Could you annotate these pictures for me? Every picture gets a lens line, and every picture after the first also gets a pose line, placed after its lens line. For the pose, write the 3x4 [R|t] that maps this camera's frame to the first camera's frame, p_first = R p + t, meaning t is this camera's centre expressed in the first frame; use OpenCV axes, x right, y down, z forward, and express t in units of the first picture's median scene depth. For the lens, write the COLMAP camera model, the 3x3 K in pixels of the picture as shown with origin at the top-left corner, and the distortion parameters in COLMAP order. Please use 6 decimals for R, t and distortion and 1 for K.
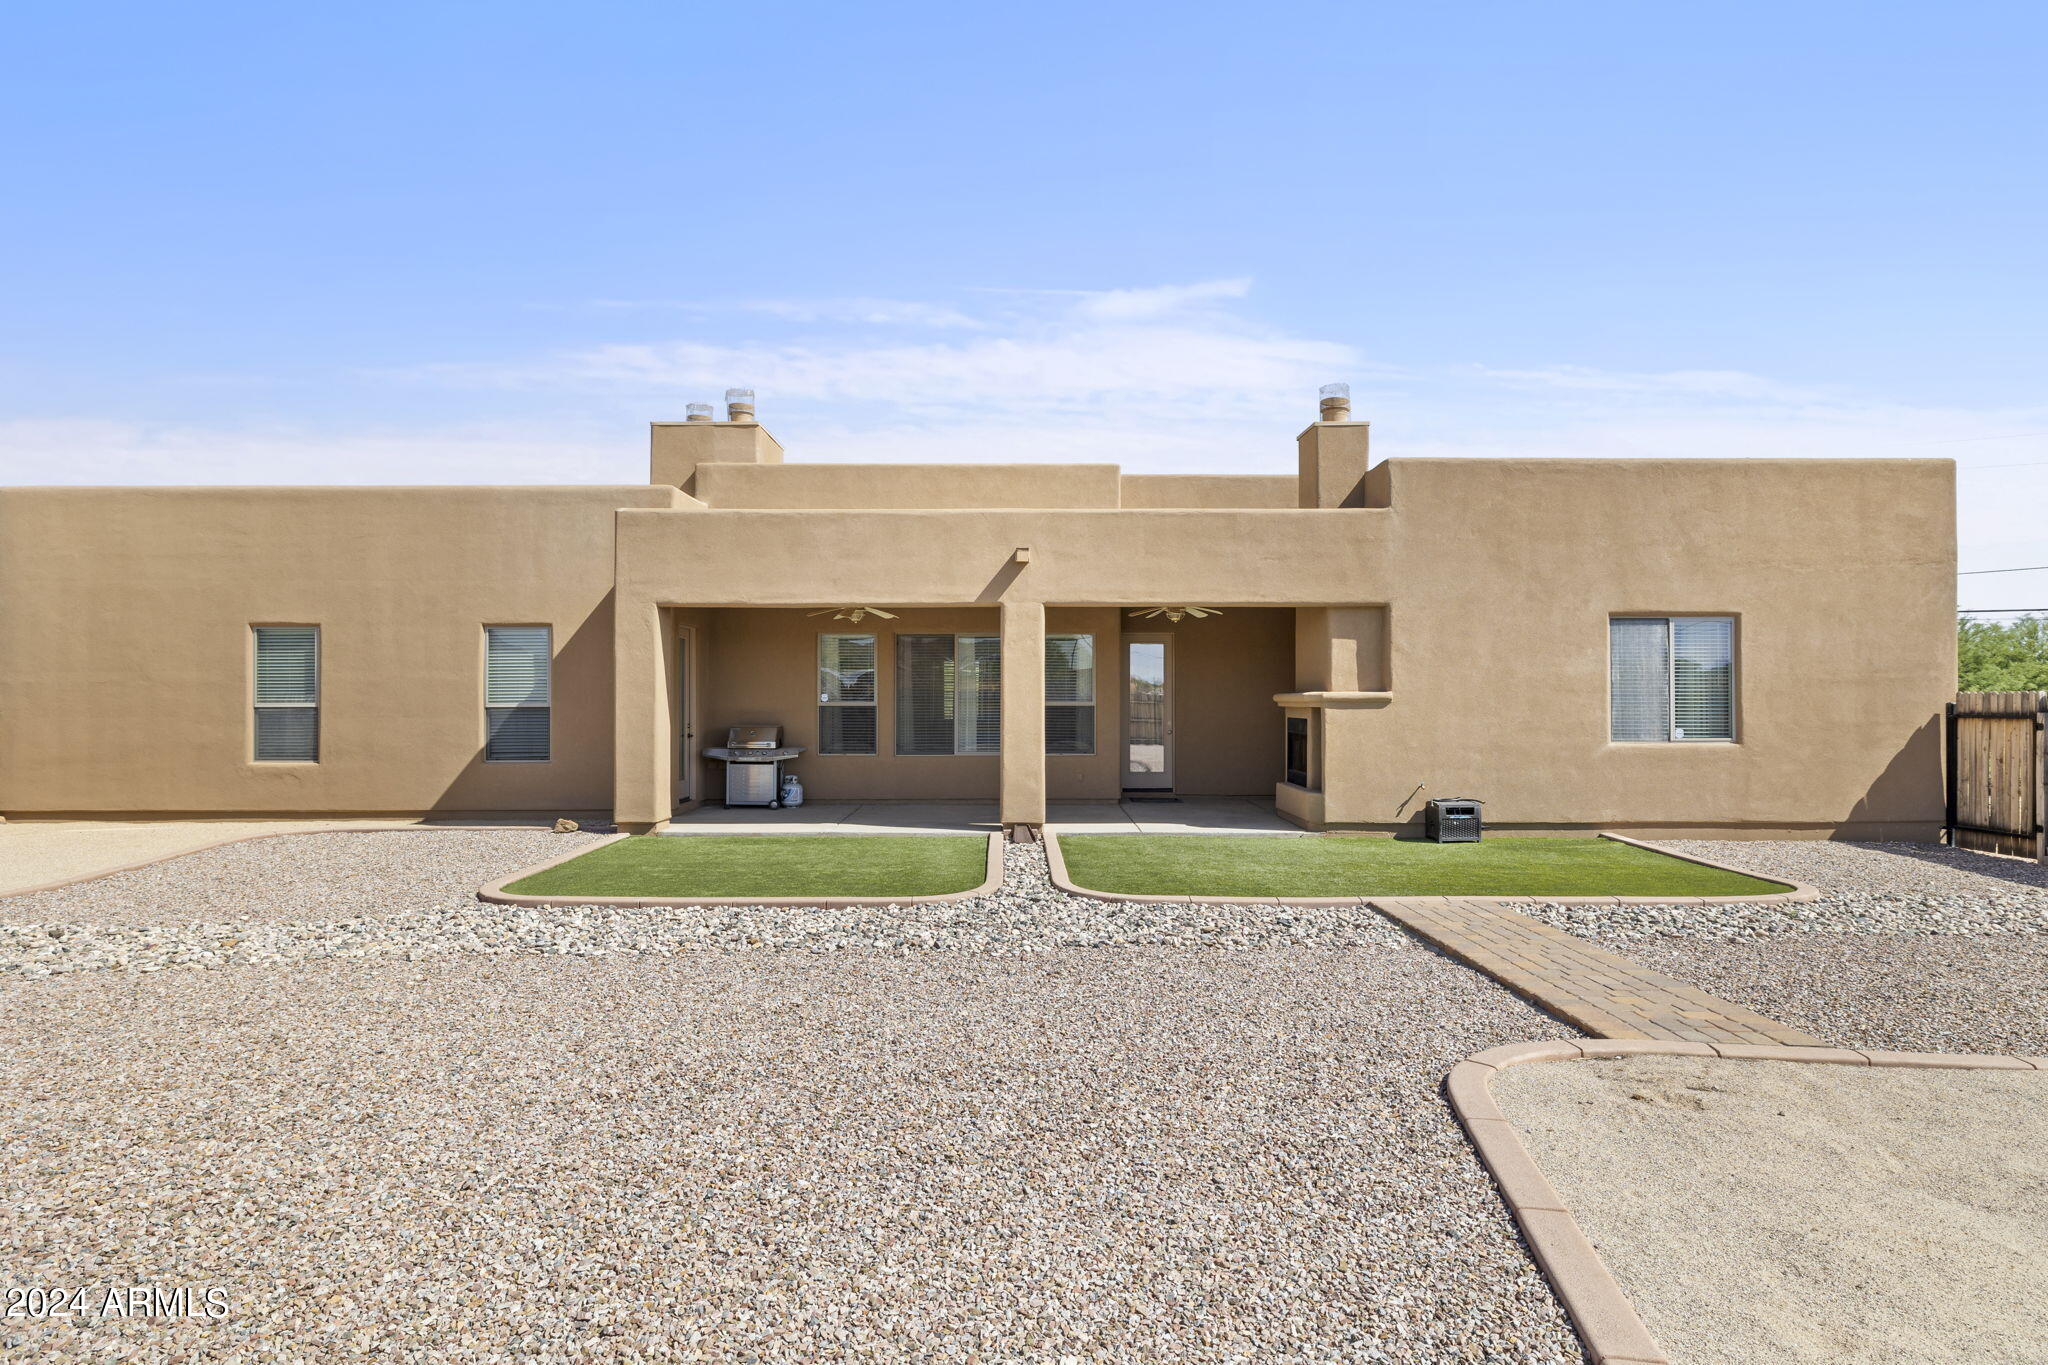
lens RADIAL K [[1038.5, 0, 1024.0], [0, 1038.5, 682.5], [0, 0, 1]] dist [-0.003565, -0.000811]
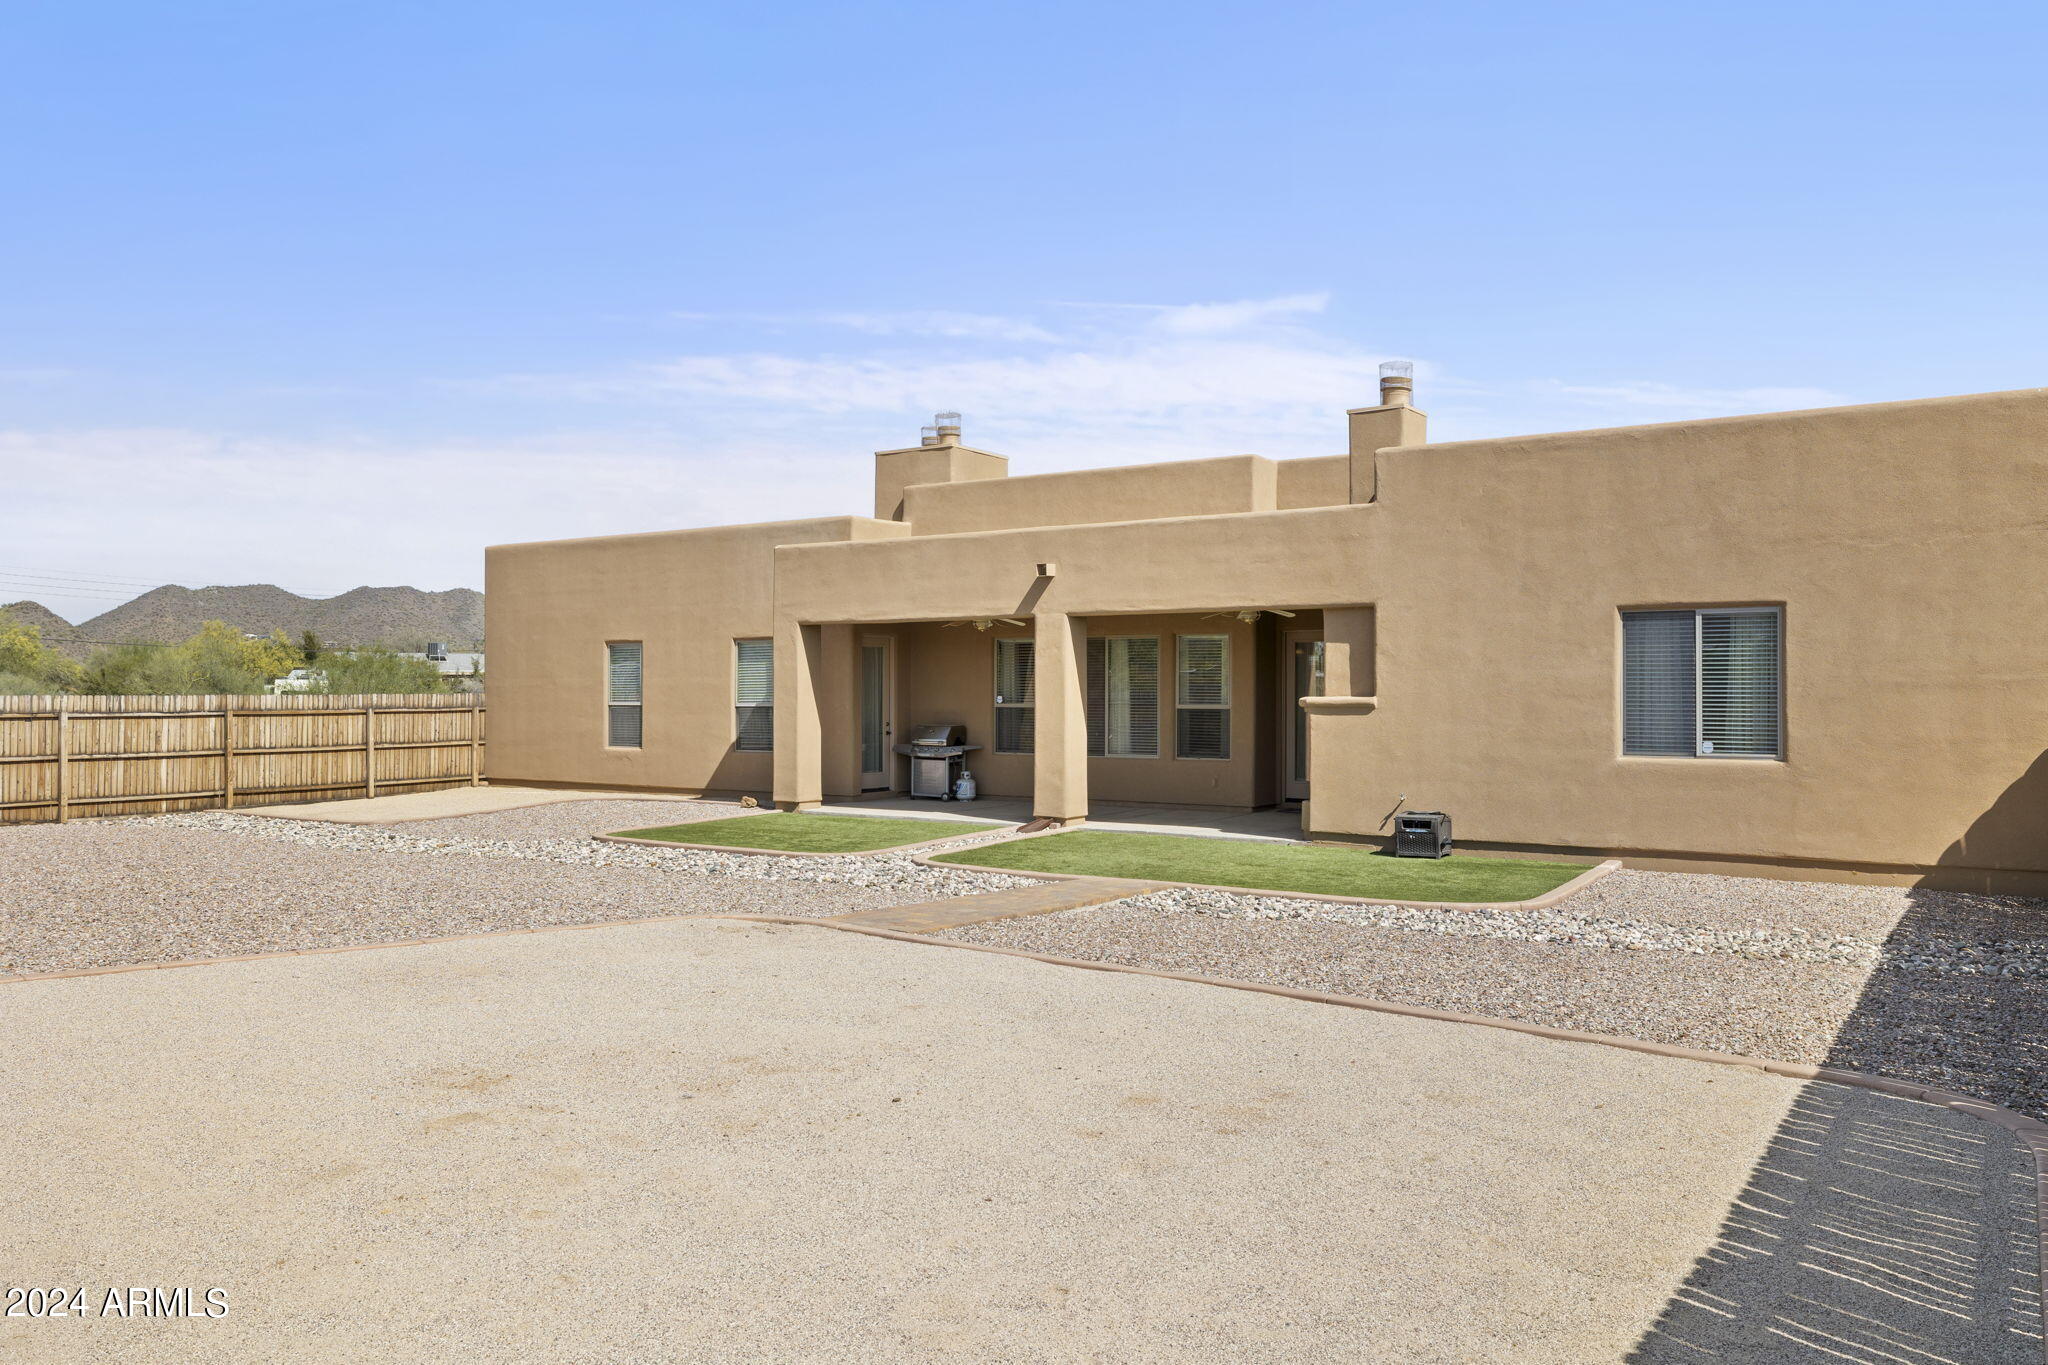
lens RADIAL K [[1471.0, 0, 1091.2], [0, 1471.0, 685.9], [0, 0, 1]] dist [0.001498, -0.001554]
pose [[0.845023, -0.000792, -0.534730, 0.847006], [0.006253, 0.999945, 0.008400, -0.013950], [0.534694, -0.010441, 0.844981, -0.270977]]
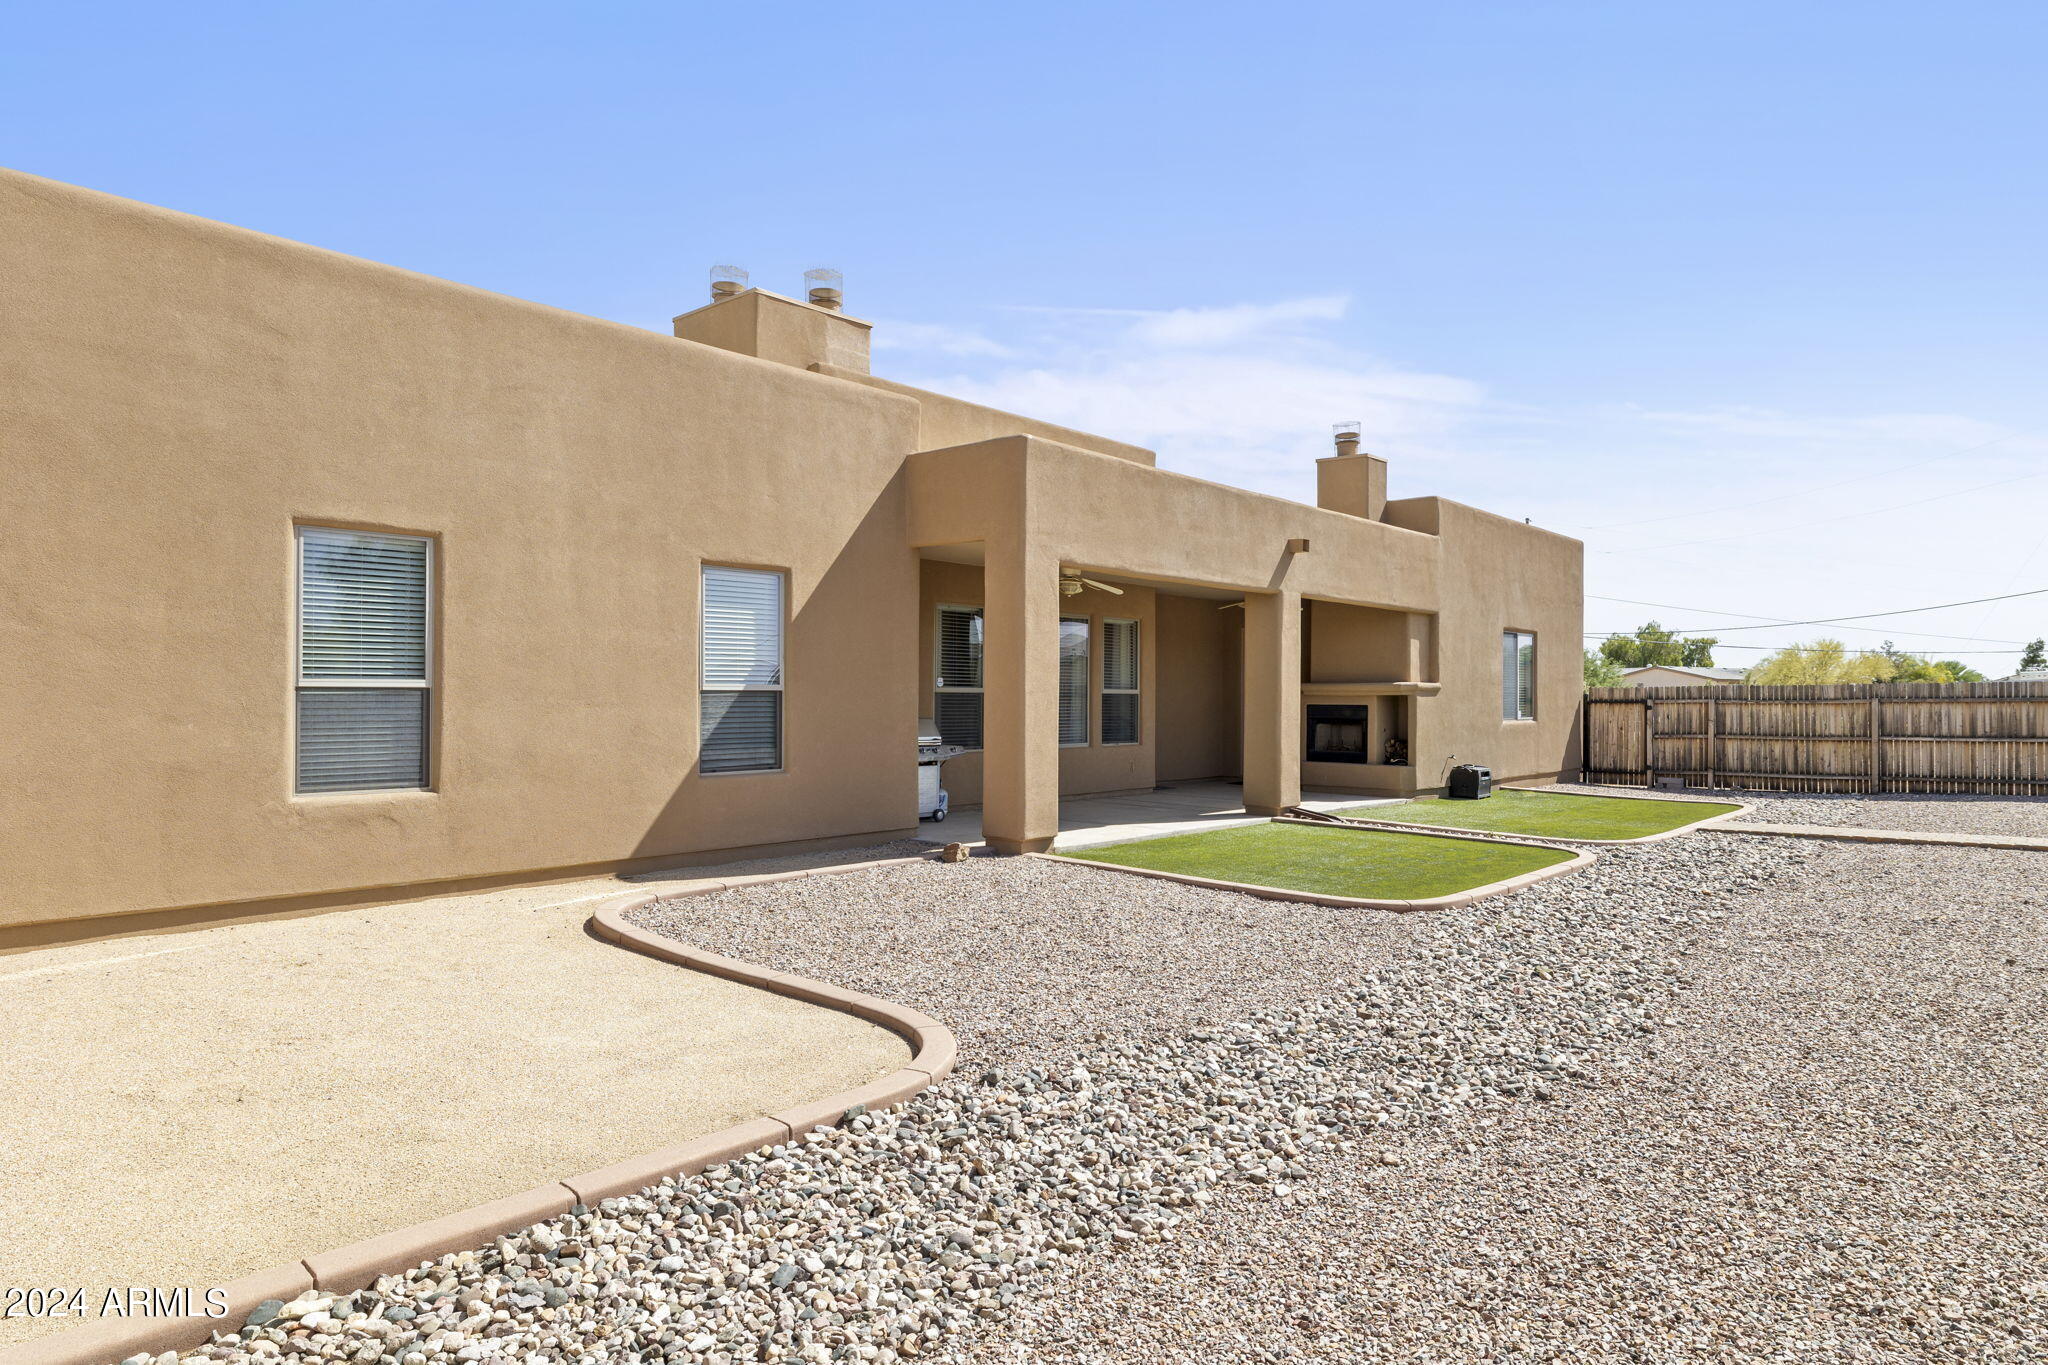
lens RADIAL K [[1156.2, 0, 1033.0], [0, 1156.2, 685.3], [0, 0, 1]] dist [-0.001431, -0.001053]
pose [[0.682008, 0.010316, 0.731272, -1.000365], [-0.016004, 0.999872, 0.000821, 0.018478], [-0.731170, -0.012264, 0.682085, 0.402396]]
